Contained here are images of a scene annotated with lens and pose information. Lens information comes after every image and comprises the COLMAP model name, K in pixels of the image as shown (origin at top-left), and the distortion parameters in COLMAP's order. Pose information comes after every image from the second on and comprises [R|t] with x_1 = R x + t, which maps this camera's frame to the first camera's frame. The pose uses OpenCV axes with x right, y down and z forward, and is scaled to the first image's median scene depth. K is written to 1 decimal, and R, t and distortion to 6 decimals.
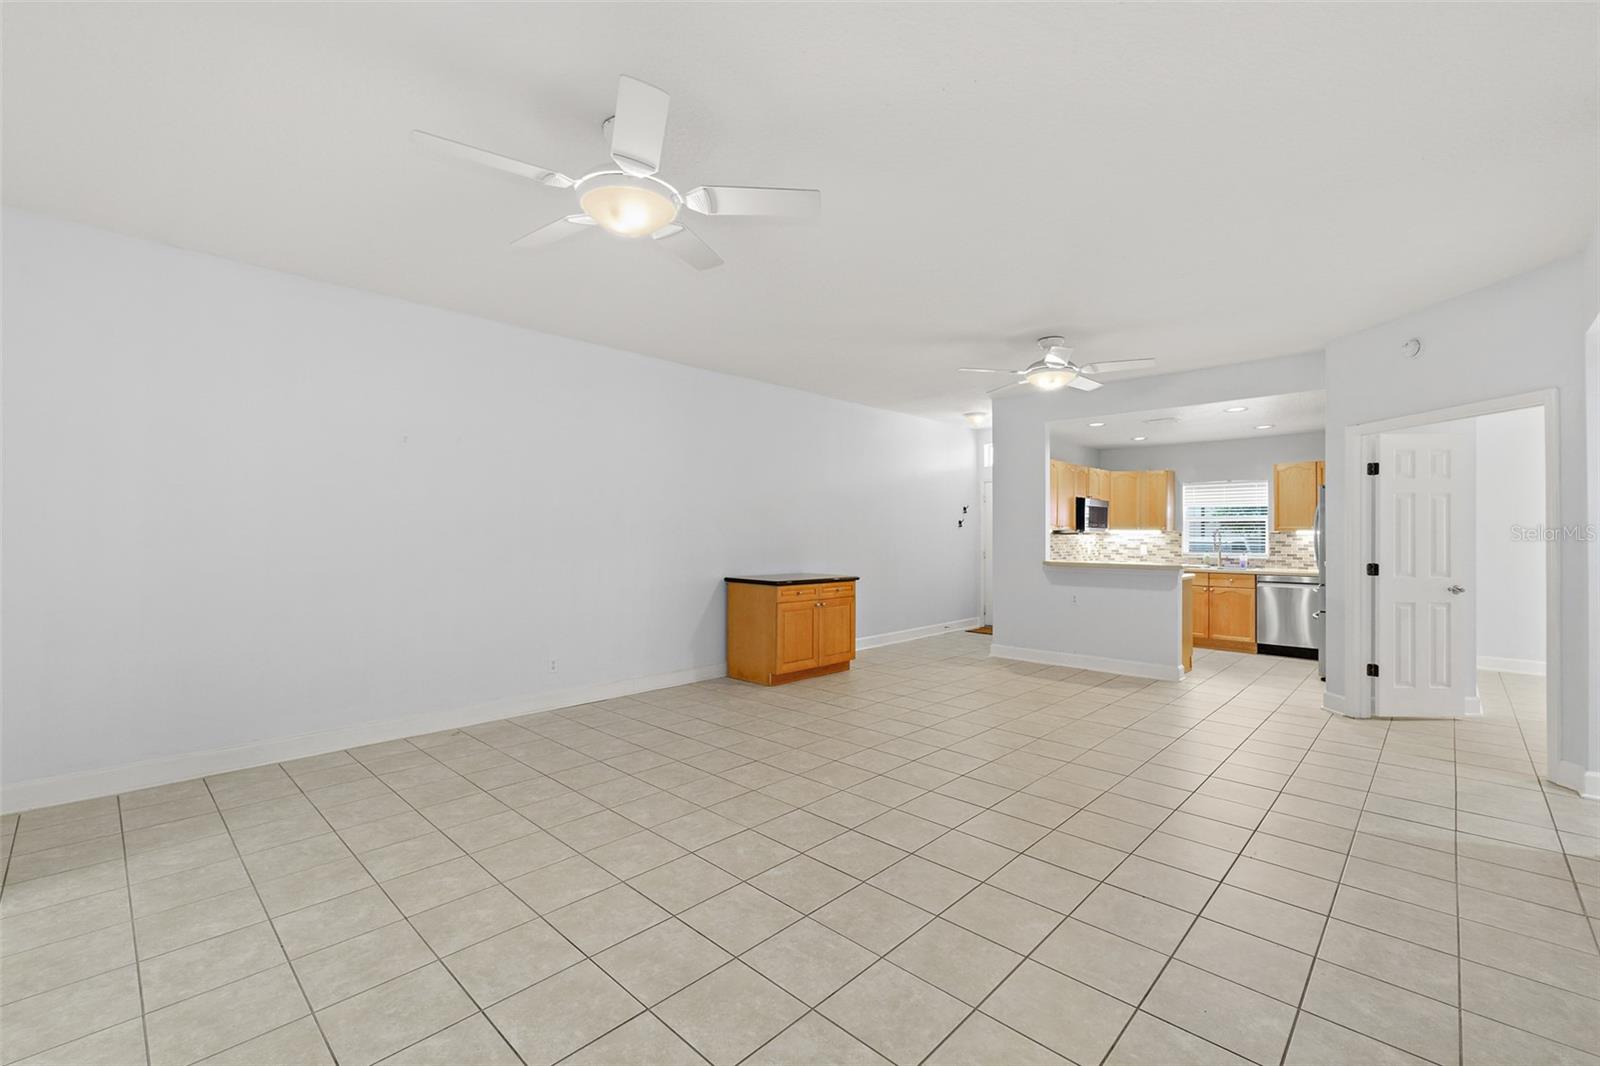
lens RADIAL K [[682.8, 0, 784.5], [0, 682.8, 532.0], [0, 0, 1]] dist [0.004660, 0.000628]
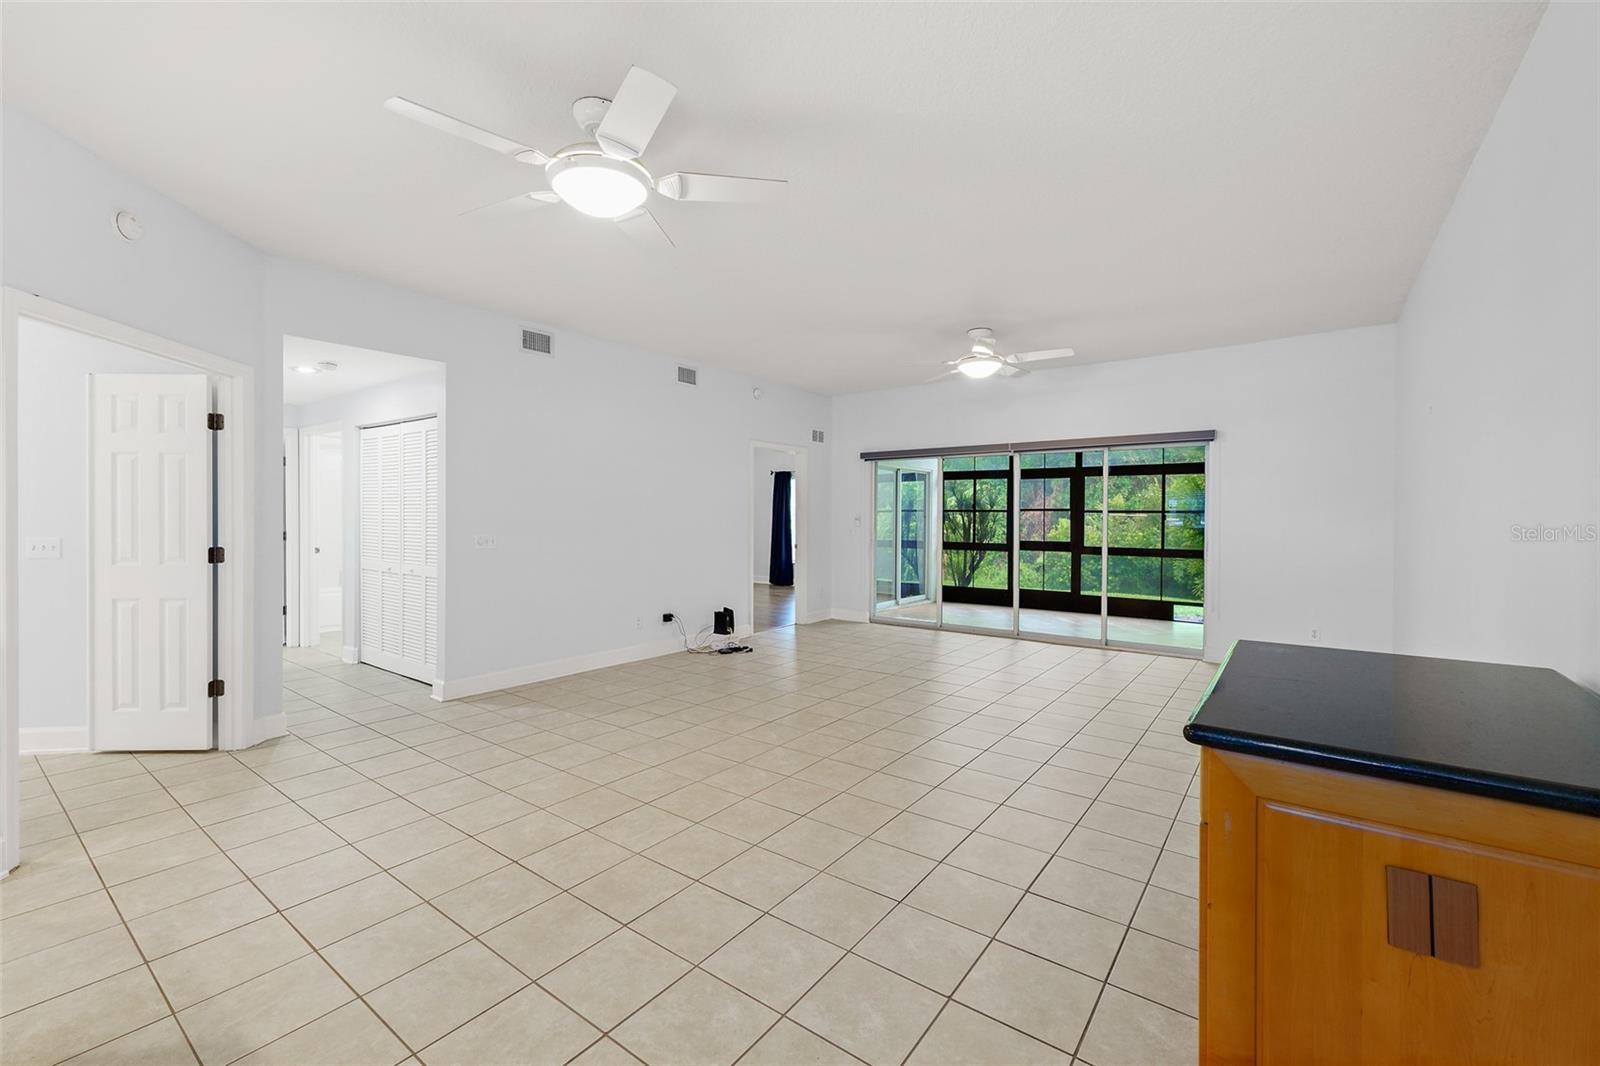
lens RADIAL K [[682.8, 0, 795.7], [0, 682.8, 520.4], [0, 0, 1]] dist [0.004660, 0.000628]
pose [[-0.990618, -0.008284, -0.136407, 0.209788], [-0.008387, 0.999965, 0.000181, 0.006351], [0.136401, 0.001323, -0.990653, 0.994871]]
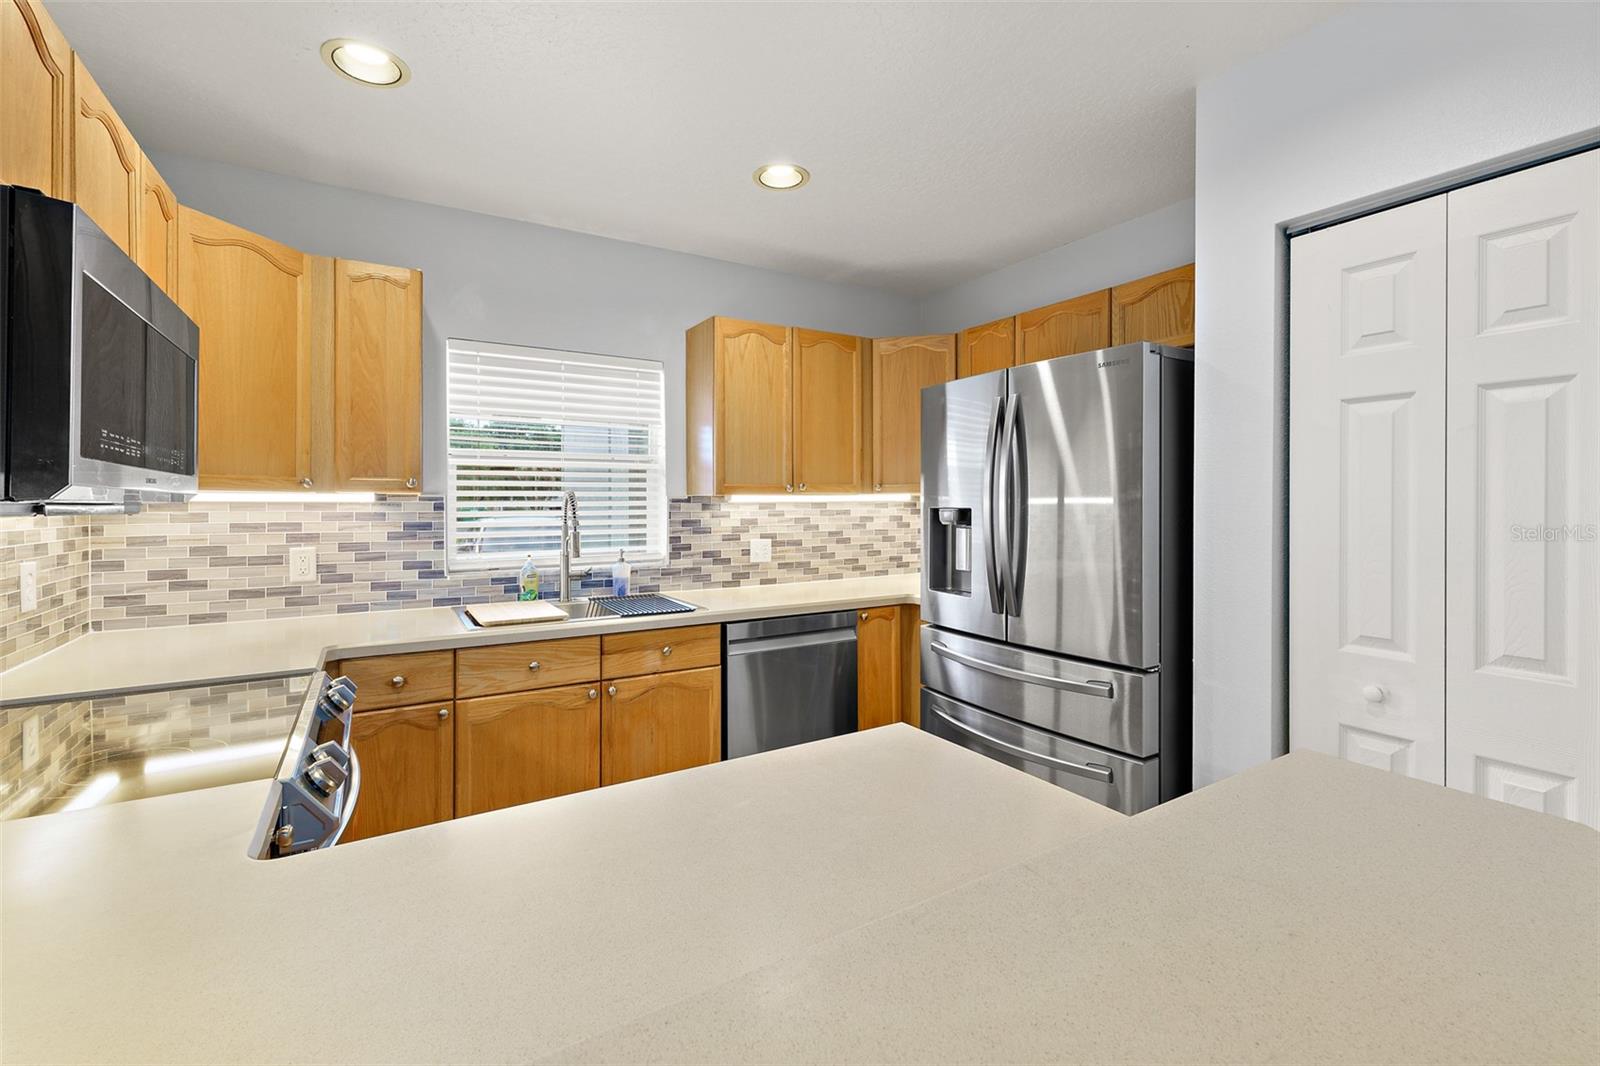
lens RADIAL K [[682.8, 0, 791.3], [0, 682.8, 511.4], [0, 0, 1]] dist [0.004660, 0.000628]
pose [[0.253796, -0.017872, 0.967093, 0.356211], [-0.001163, 0.999823, 0.018782, 0.000691], [-0.967257, -0.005891, 0.253731, 0.844166]]
